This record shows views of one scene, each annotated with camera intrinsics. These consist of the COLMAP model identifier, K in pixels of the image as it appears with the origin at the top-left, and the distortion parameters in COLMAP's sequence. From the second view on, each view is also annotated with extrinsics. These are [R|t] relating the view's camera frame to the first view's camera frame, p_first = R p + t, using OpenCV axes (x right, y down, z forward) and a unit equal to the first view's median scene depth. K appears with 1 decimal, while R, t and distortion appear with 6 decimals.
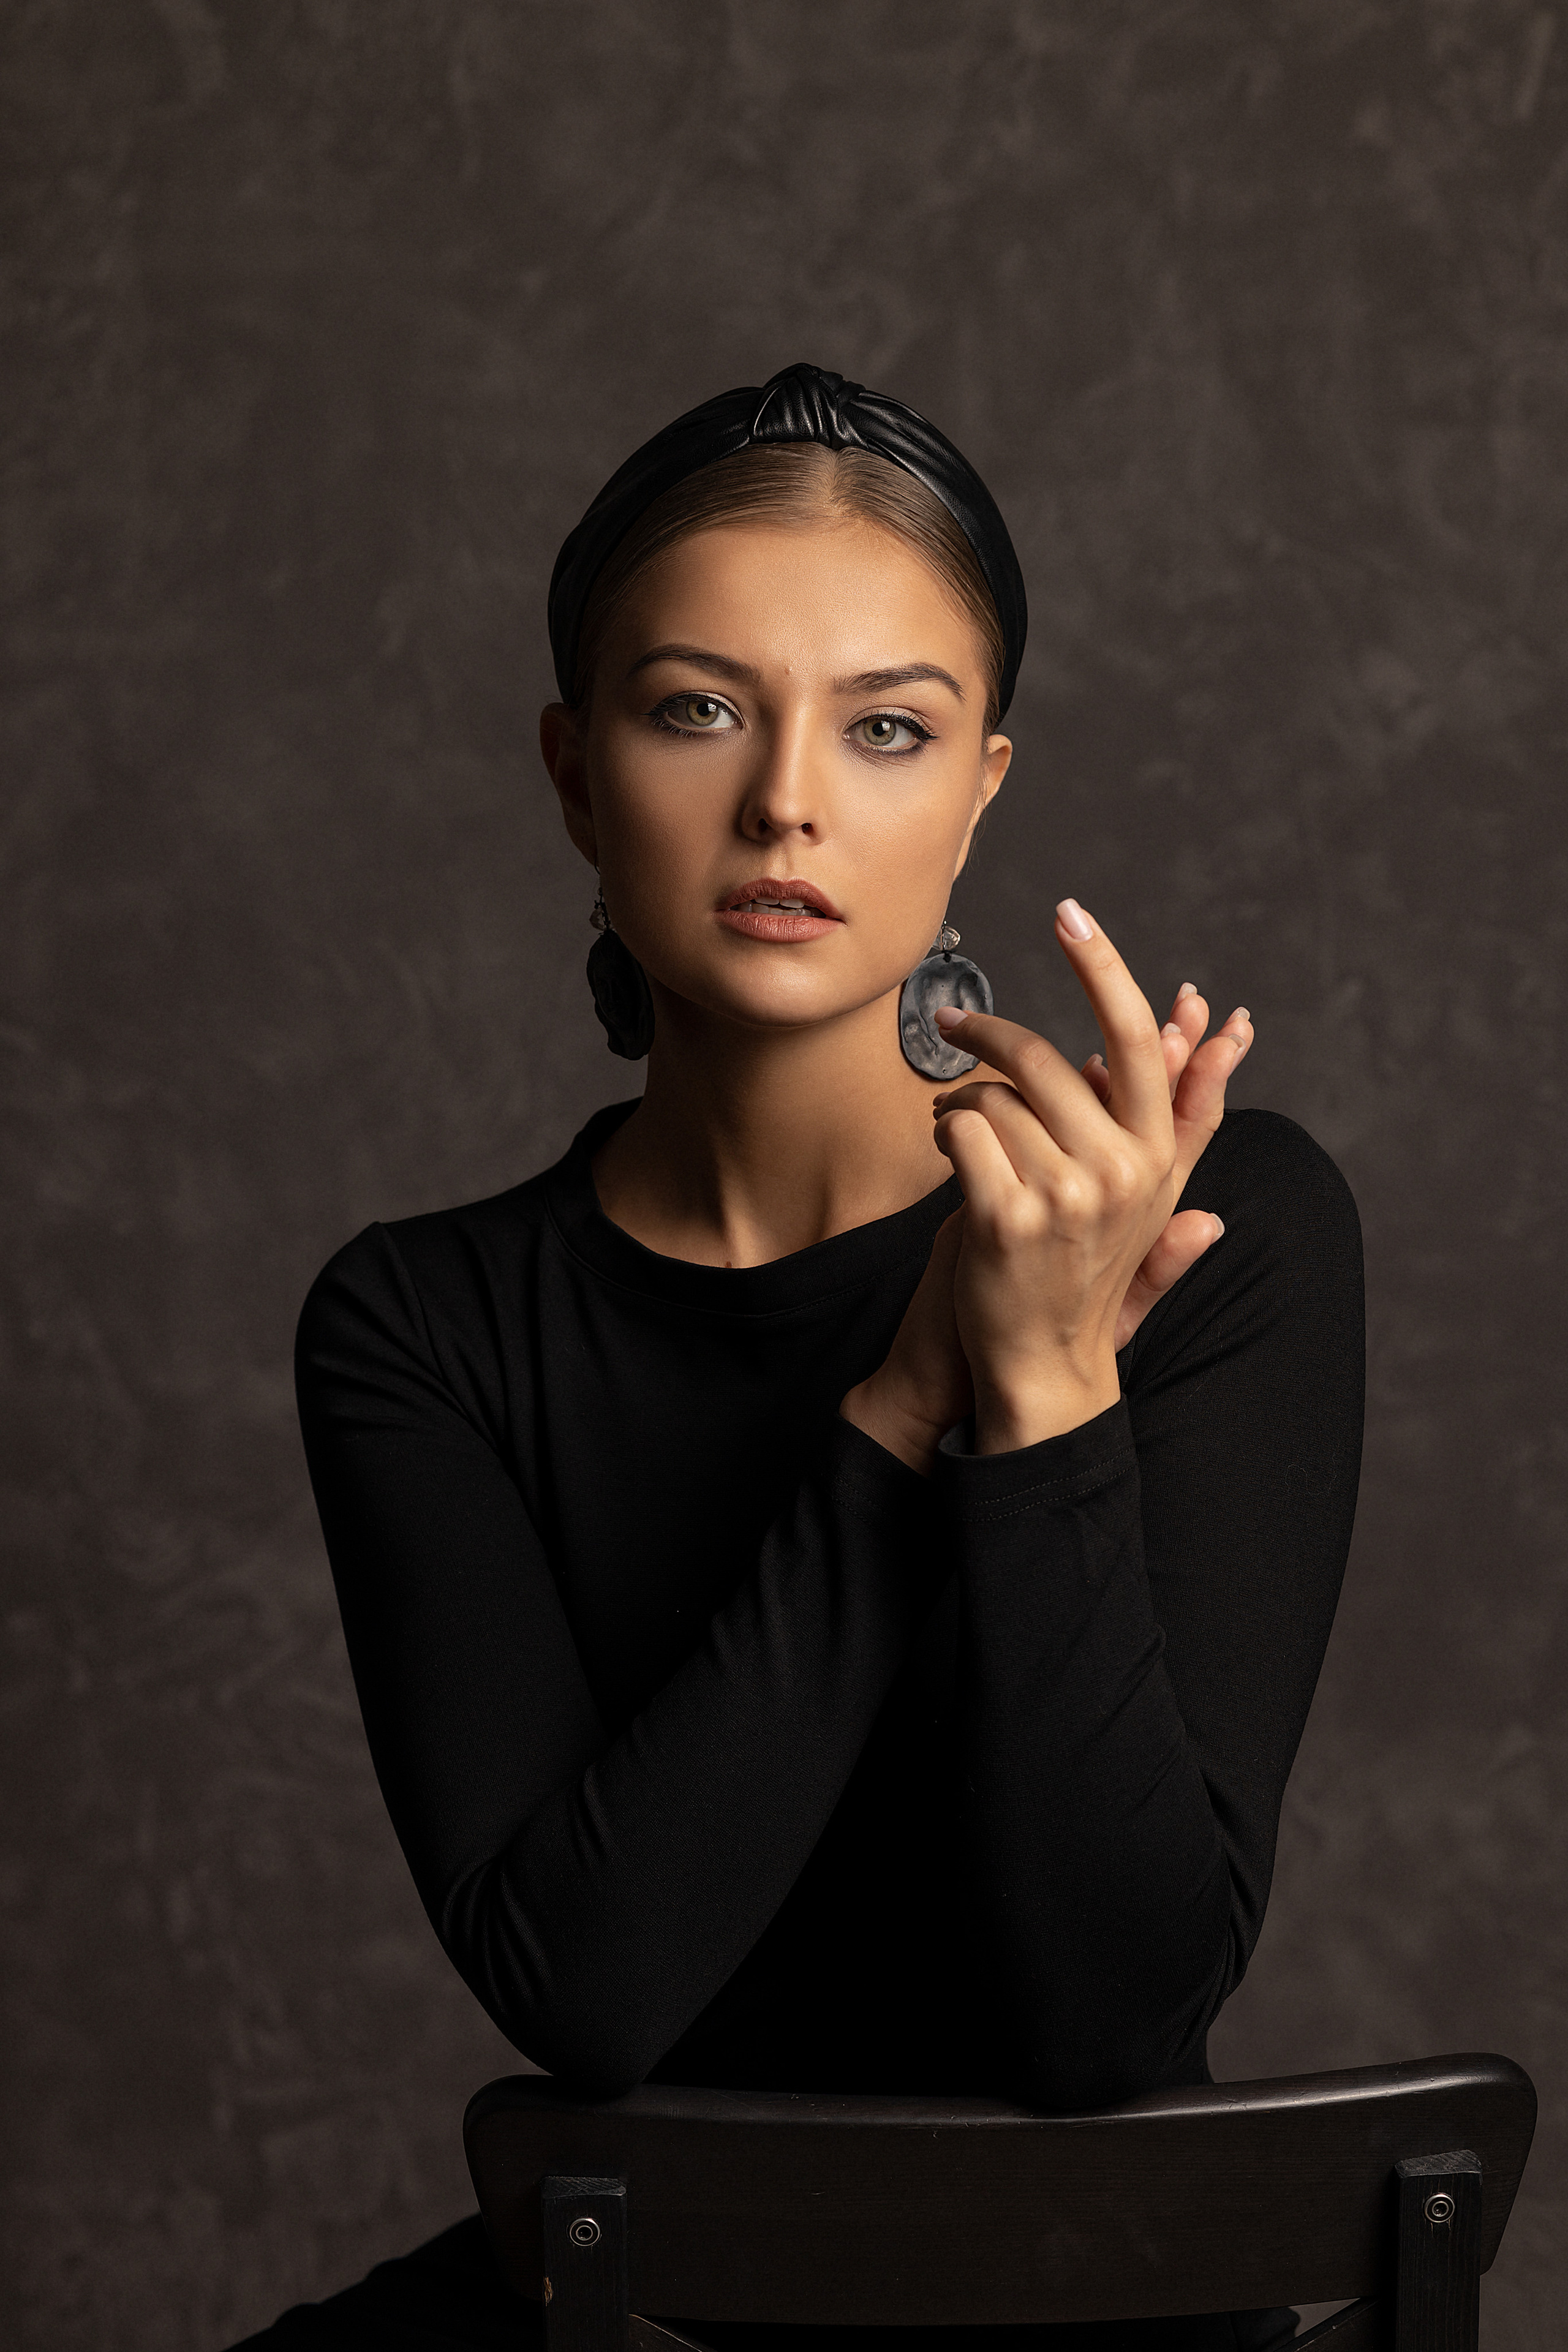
lens RADIAL K [[11081.7, 0, 784.0], [0, 11081.7, 1176.0], [0, 0, 1]] dist [1.660166, 0.262764]
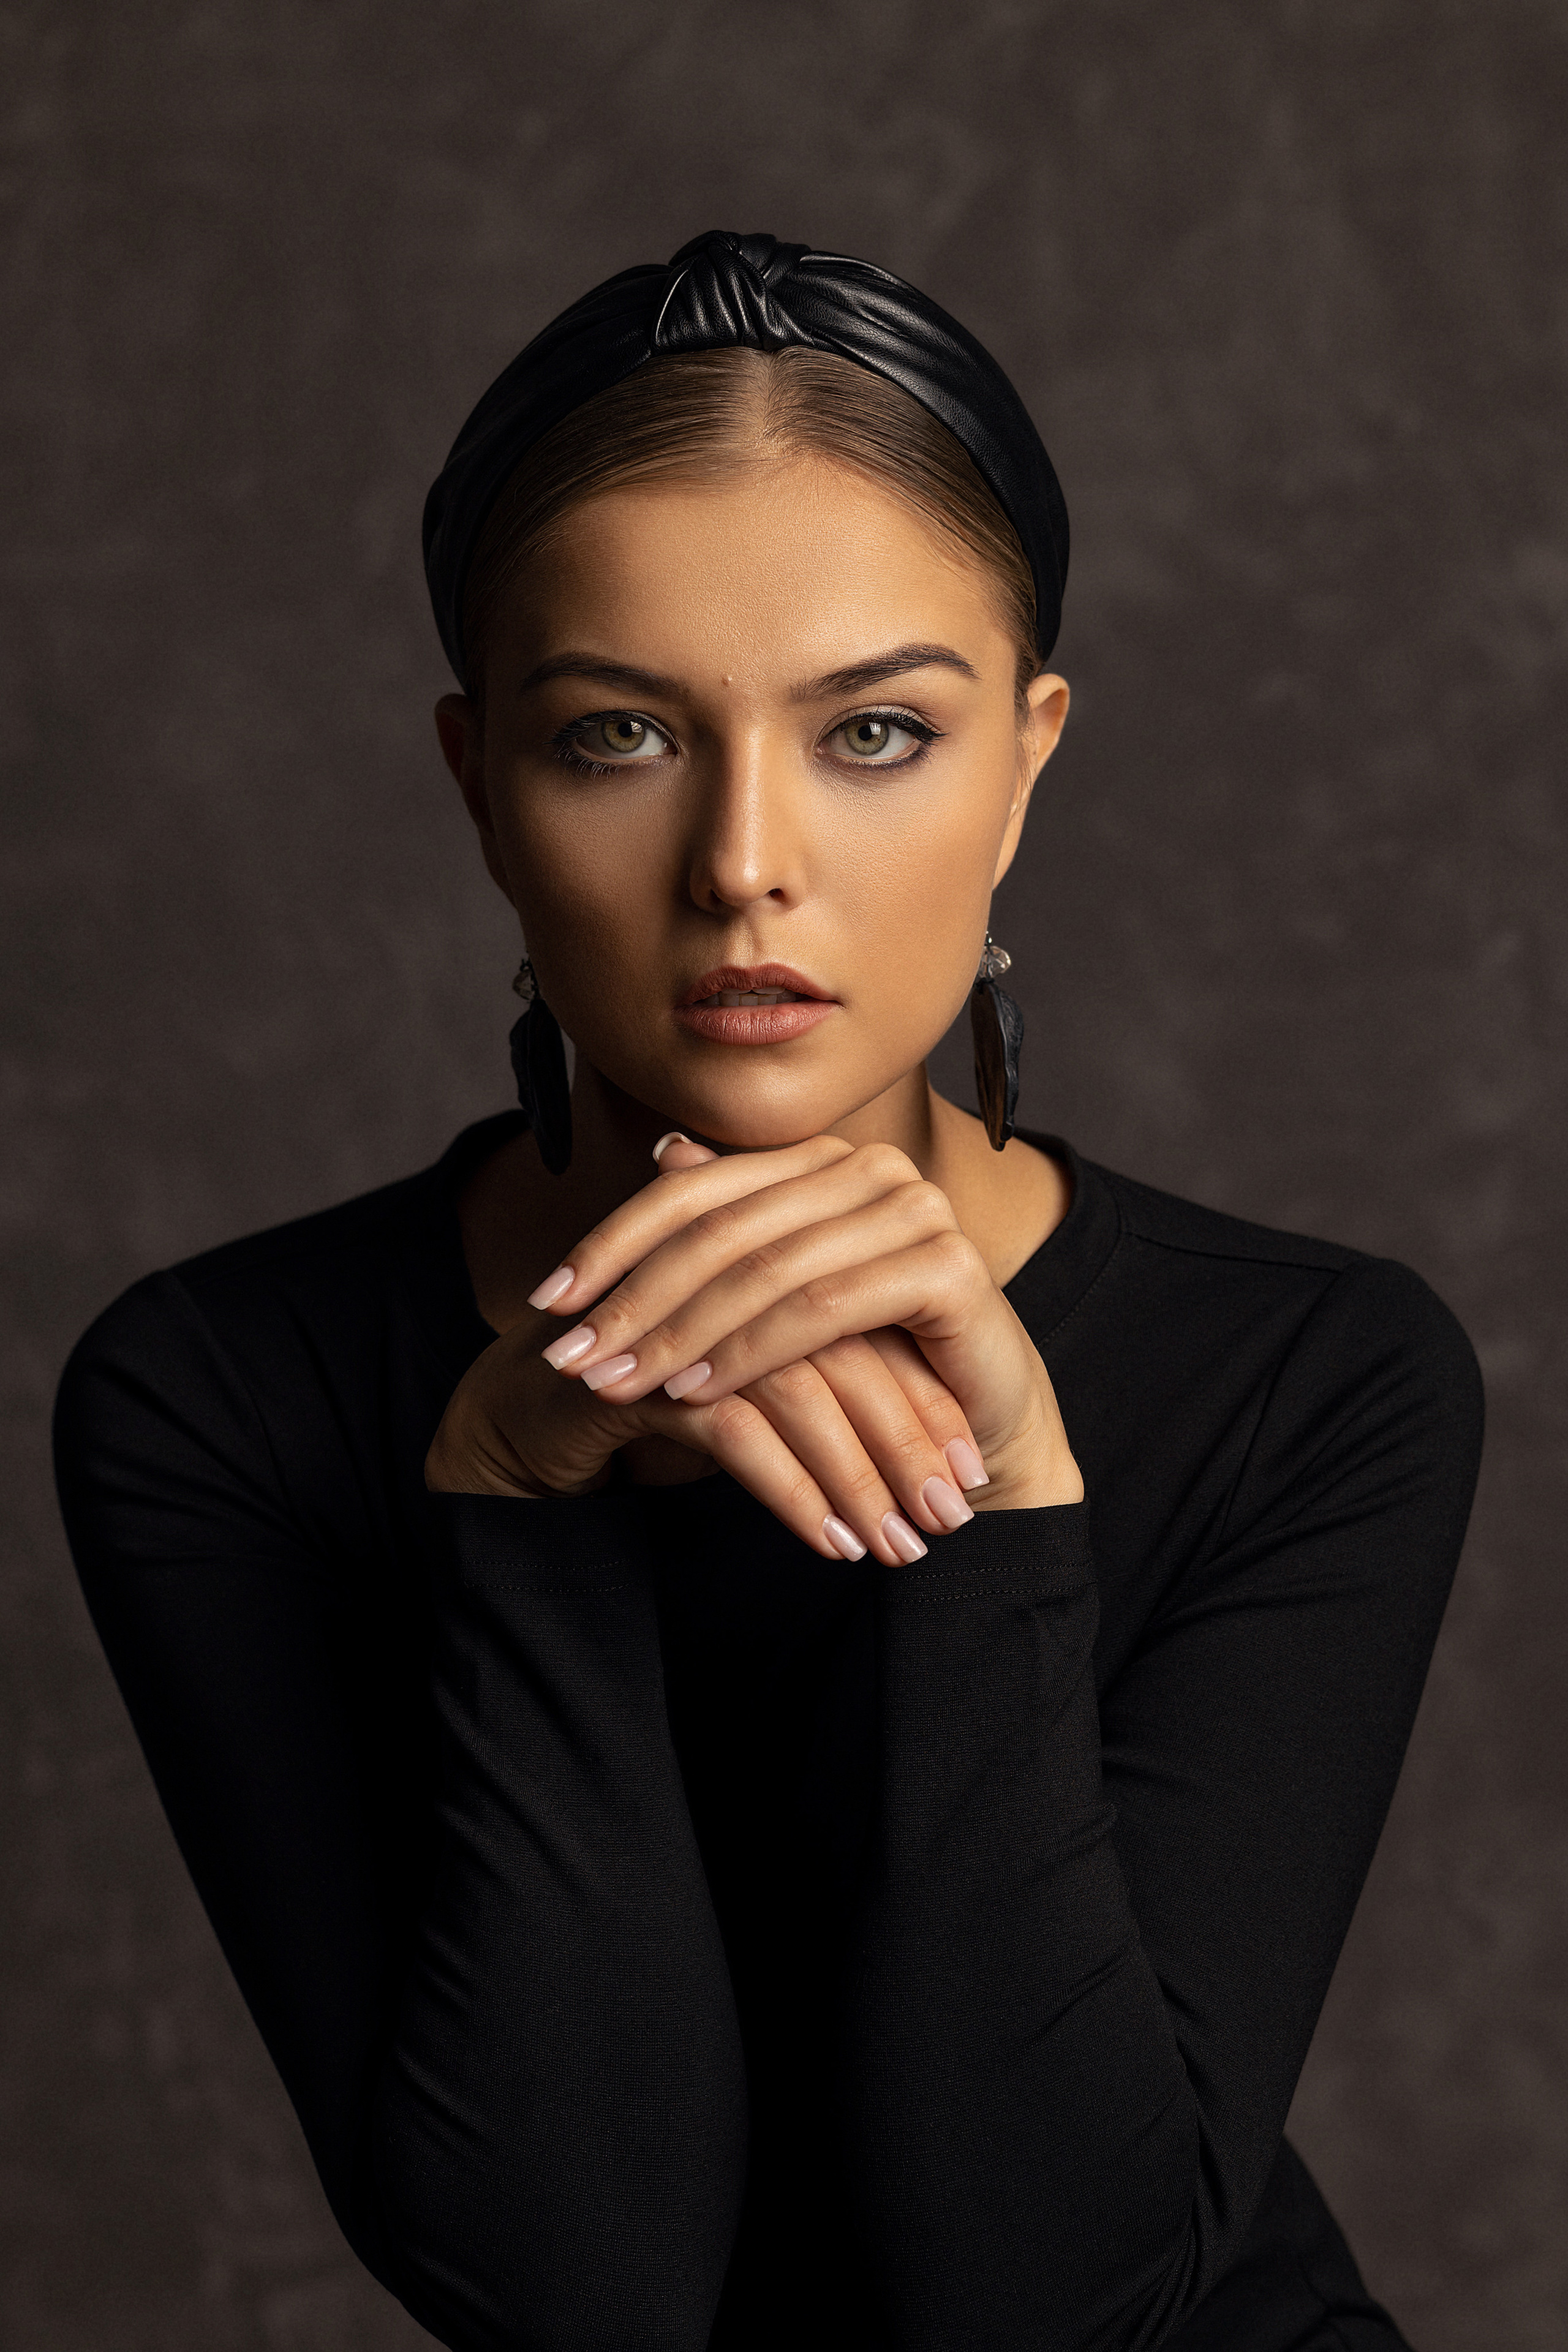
lens RADIAL K [[9622.0, 0, 784.0], [0, 9622.0, 1176.0], [0, 0, 1]] dist [1.077185, 2.868097]
pose [[0.999654, -0.019571, -0.017550, 0.008242], [0.020020, 0.999467, 0.025779, -0.018983], [0.017036, -0.026122, 0.999514, 0.257868]]
